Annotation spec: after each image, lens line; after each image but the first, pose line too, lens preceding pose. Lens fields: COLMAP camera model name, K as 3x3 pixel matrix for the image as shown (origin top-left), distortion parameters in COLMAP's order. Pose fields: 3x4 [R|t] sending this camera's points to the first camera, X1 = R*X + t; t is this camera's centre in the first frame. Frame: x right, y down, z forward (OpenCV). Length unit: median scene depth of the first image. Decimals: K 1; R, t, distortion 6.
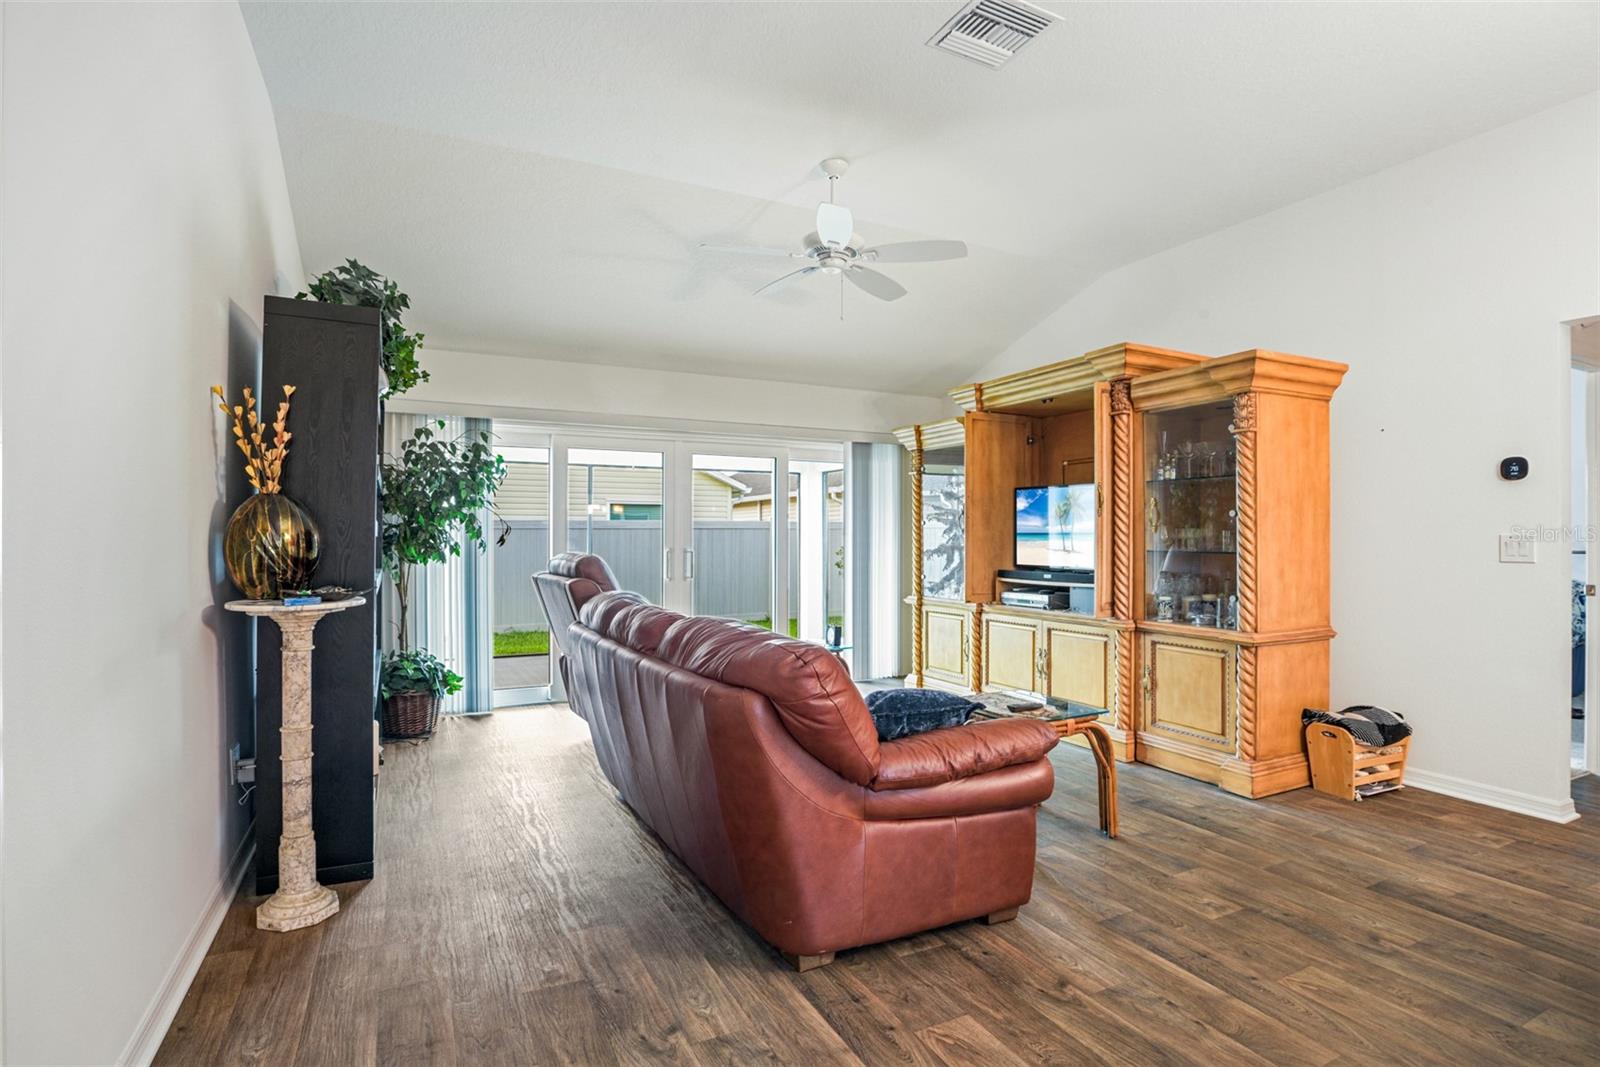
lens RADIAL K [[782.2, 0, 794.2], [0, 782.2, 544.8], [0, 0, 1]] dist [-0.062694, 0.023004]
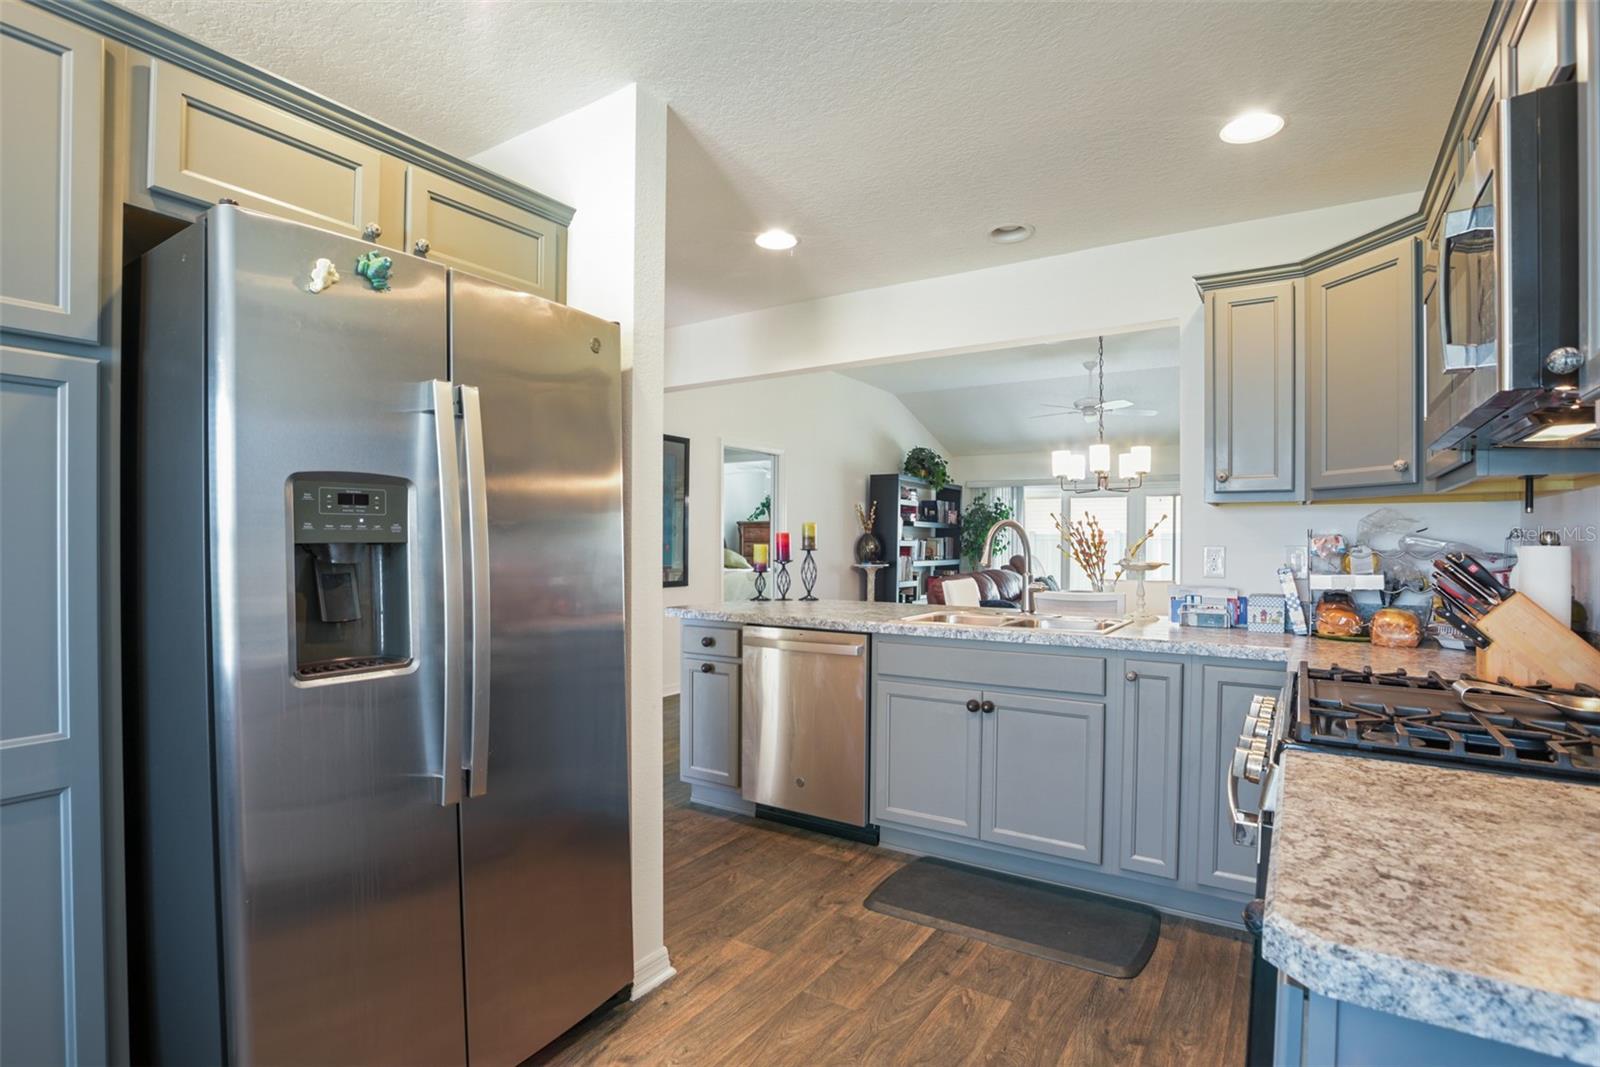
lens RADIAL K [[782.2, 0, 794.2], [0, 782.2, 544.8], [0, 0, 1]] dist [-0.062694, 0.023004]
pose [[0.511673, 0.002522, -0.859176, 1.480420], [-0.009124, 0.999955, -0.002498, -0.000982], [0.859132, 0.009117, 0.511674, -0.725147]]
